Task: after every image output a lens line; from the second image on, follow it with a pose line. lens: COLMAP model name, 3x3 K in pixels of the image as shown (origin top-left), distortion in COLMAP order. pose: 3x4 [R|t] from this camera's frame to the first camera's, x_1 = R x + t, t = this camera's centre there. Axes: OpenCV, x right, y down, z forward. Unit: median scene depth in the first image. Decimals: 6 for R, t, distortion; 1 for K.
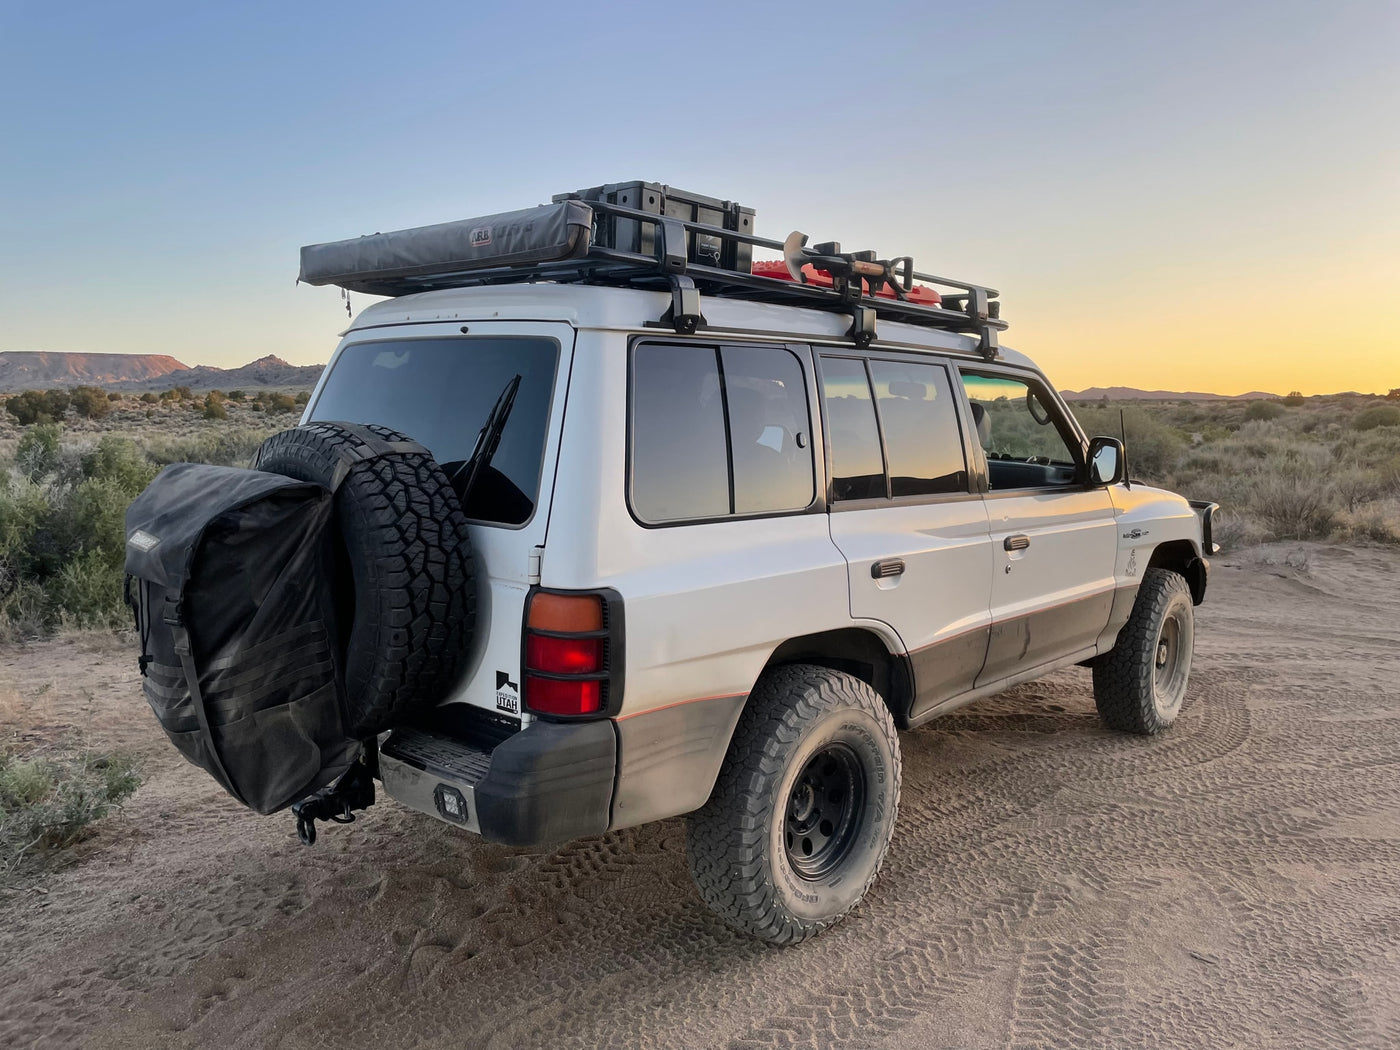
lens RADIAL K [[1036.7, 0, 701.7], [0, 1036.7, 547.6], [0, 0, 1]] dist [0.090946, -0.110818]
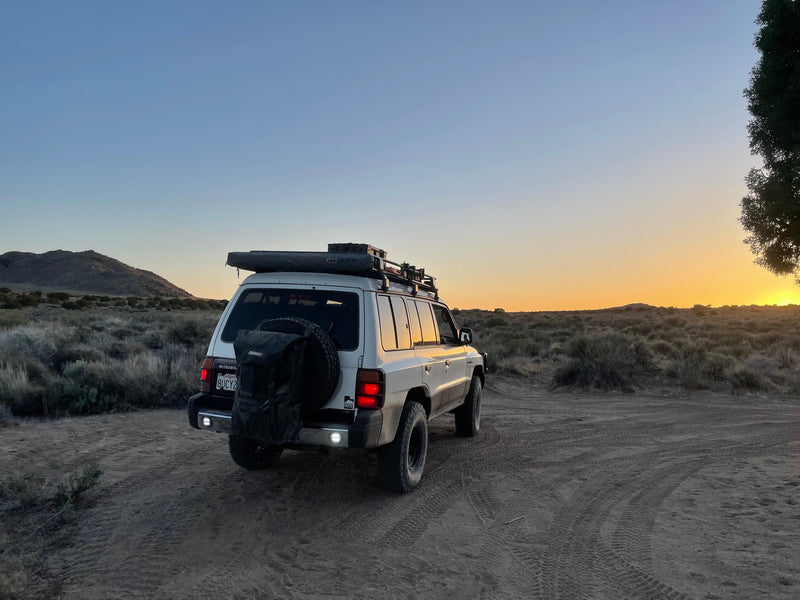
lens RADIAL K [[592.4, 0, 401.0], [0, 592.4, 312.9], [0, 0, 1]] dist [0.090946, -0.110818]
pose [[0.914805, 0.028246, 0.402906, -0.590088], [0.023493, 0.992142, -0.122895, 0.070740], [-0.403211, 0.121891, 0.906953, -0.567009]]
